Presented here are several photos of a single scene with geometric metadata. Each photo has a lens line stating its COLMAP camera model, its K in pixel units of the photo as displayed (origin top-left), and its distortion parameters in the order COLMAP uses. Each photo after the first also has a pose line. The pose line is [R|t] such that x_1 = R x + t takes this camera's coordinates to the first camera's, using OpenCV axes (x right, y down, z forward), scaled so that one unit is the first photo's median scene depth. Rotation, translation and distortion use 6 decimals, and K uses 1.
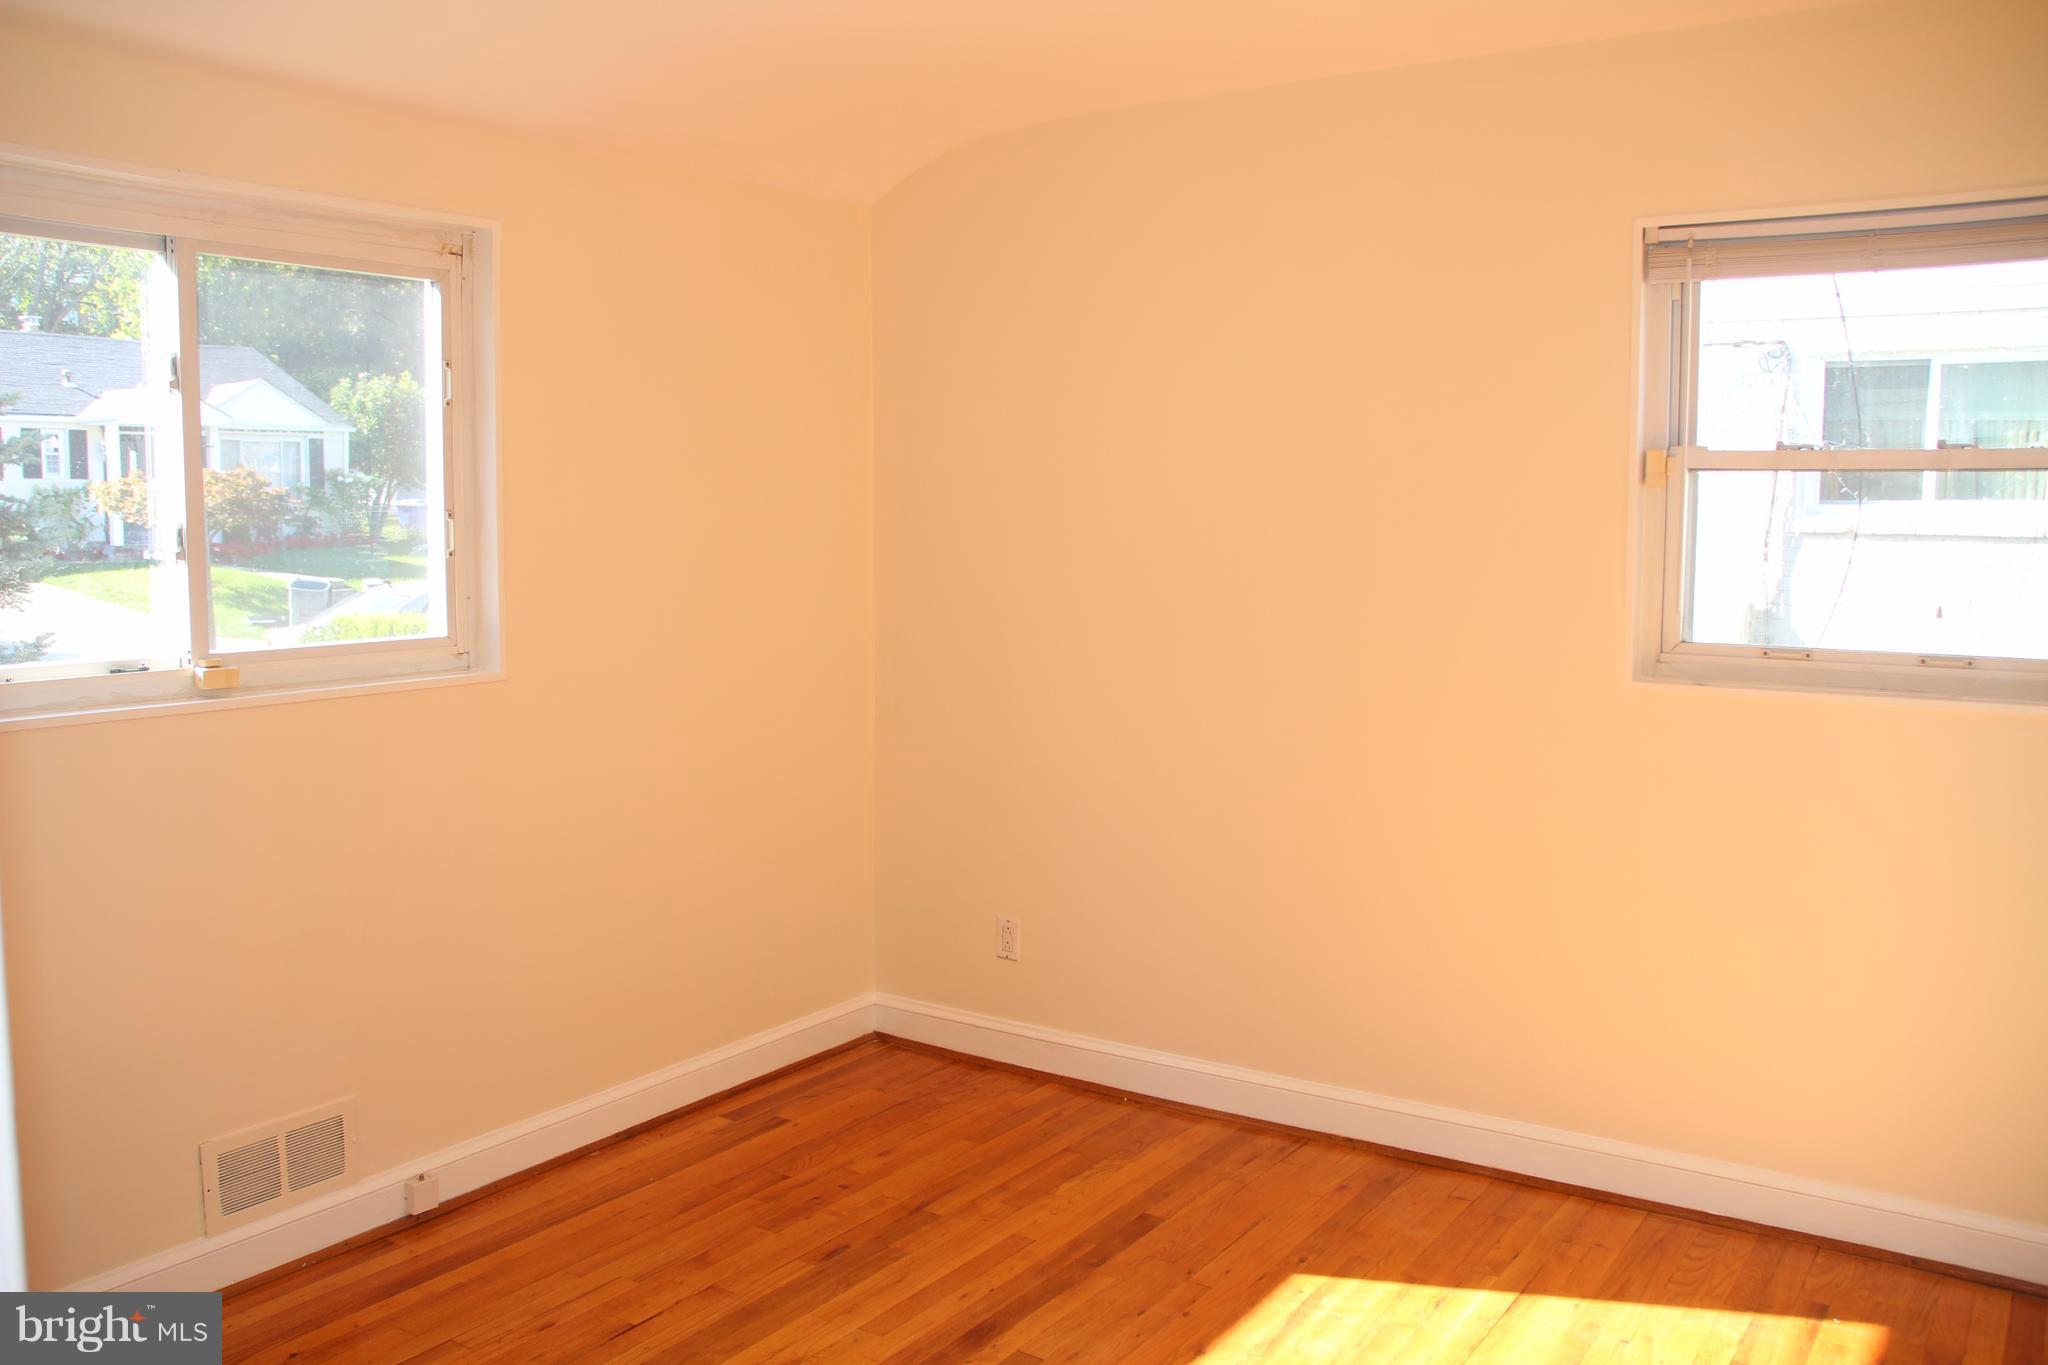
lens RADIAL K [[1742.4, 0, 1024.0], [0, 1742.4, 682.5], [0, 0, 1]] dist [-0.157728, 0.178870]
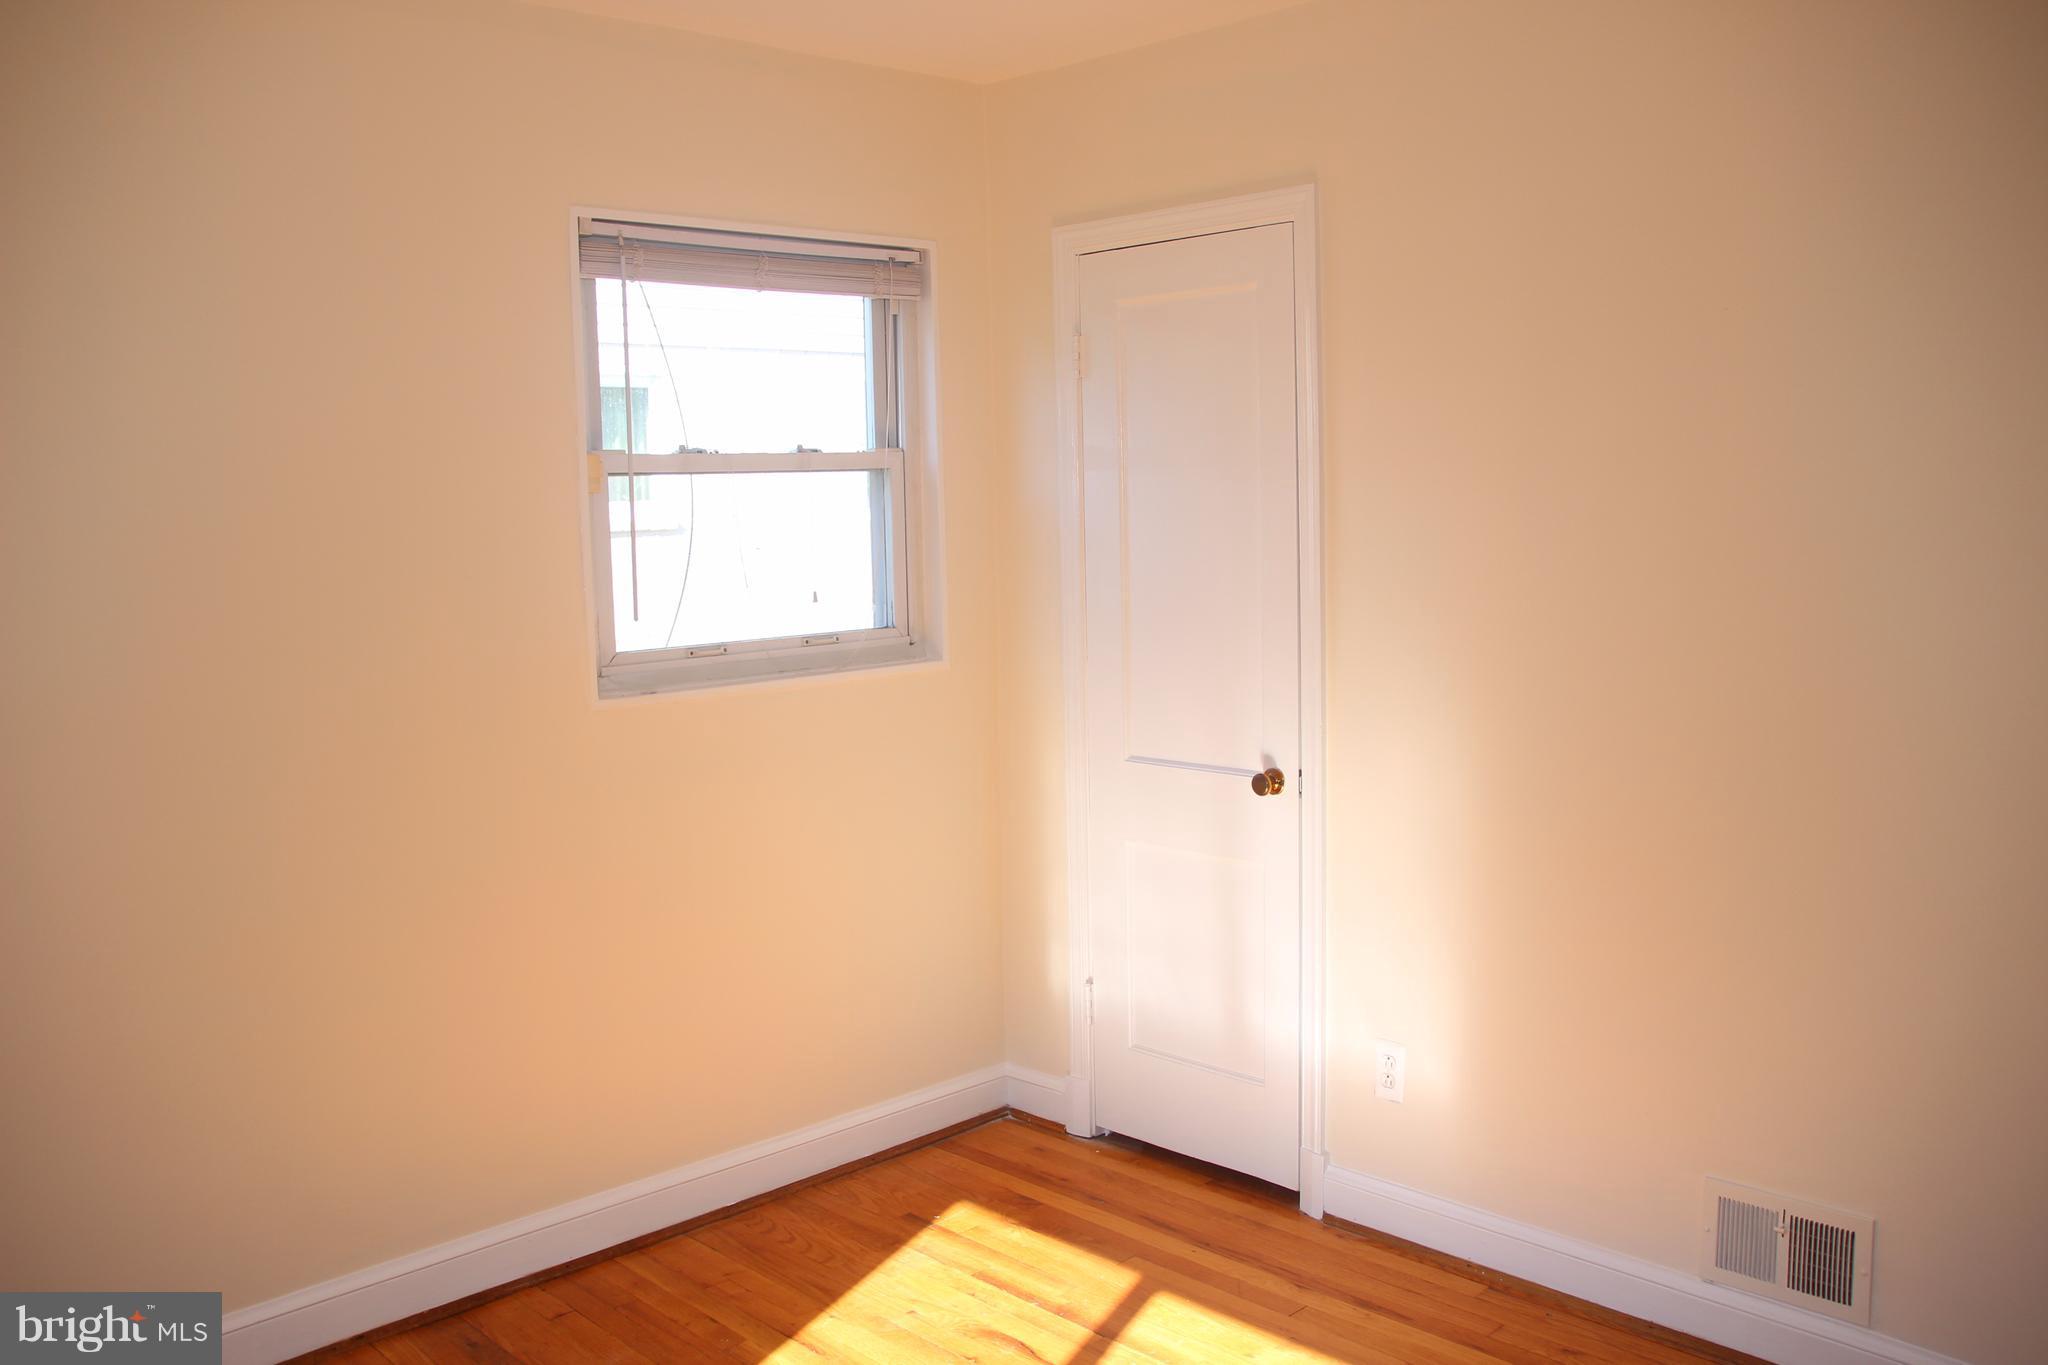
lens RADIAL K [[1742.4, 0, 1024.0], [0, 1742.4, 682.5], [0, 0, 1]] dist [-0.157728, 0.178870]
pose [[0.193879, -0.115636, 0.974187, -0.551656], [0.125907, 0.987749, 0.092188, -0.072367], [-0.972912, 0.104783, 0.206063, 0.611874]]
